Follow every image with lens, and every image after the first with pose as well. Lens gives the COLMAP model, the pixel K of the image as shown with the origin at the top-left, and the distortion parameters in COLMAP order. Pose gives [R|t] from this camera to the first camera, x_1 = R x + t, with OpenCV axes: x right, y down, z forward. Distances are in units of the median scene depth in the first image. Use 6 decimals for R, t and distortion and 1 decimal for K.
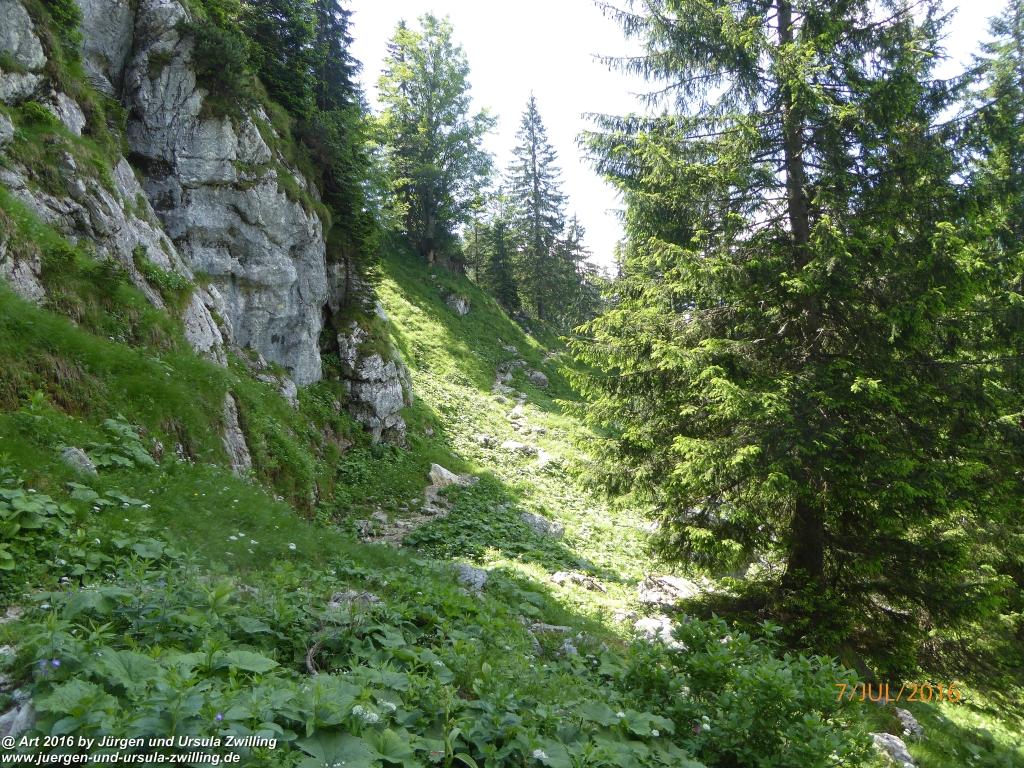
lens RADIAL K [[803.6, 0, 518.5], [0, 803.6, 376.6], [0, 0, 1]] dist [0.036854, -0.053627]
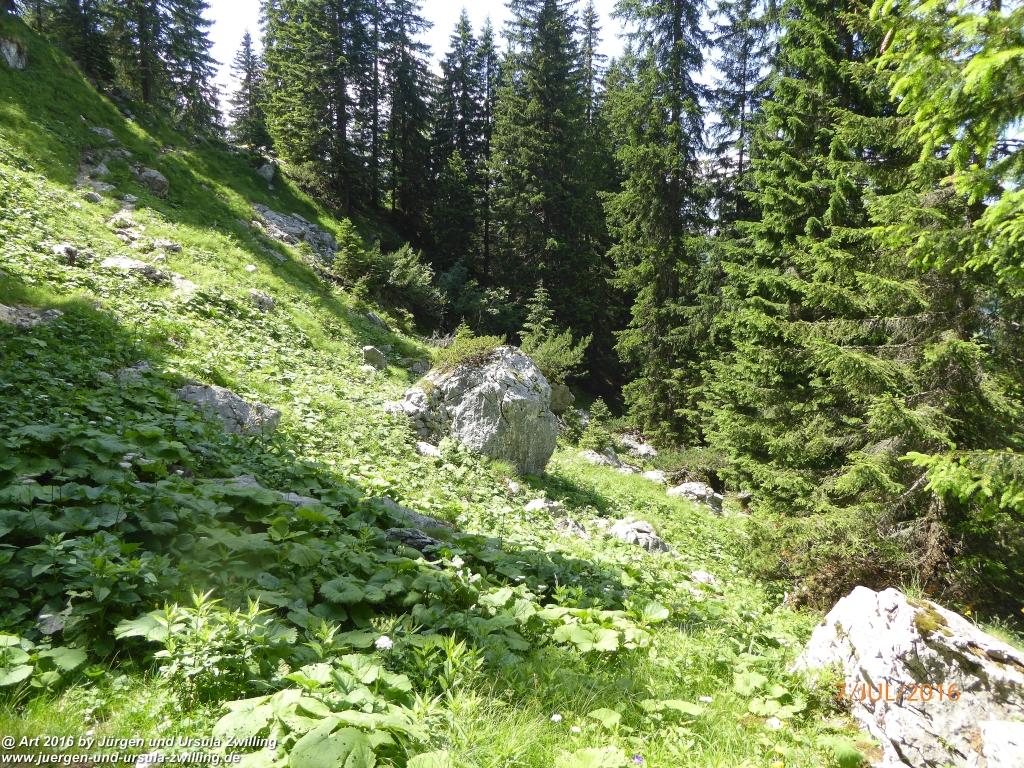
lens RADIAL K [[728.6, 0, 512.0], [0, 728.6, 384.0], [0, 0, 1]] dist [-0.002237, -0.027281]
pose [[0.867982, -0.032026, 0.495562, -0.026558], [-0.059424, 0.984049, 0.167677, 0.066976], [-0.493027, -0.174989, 0.852234, 0.417854]]
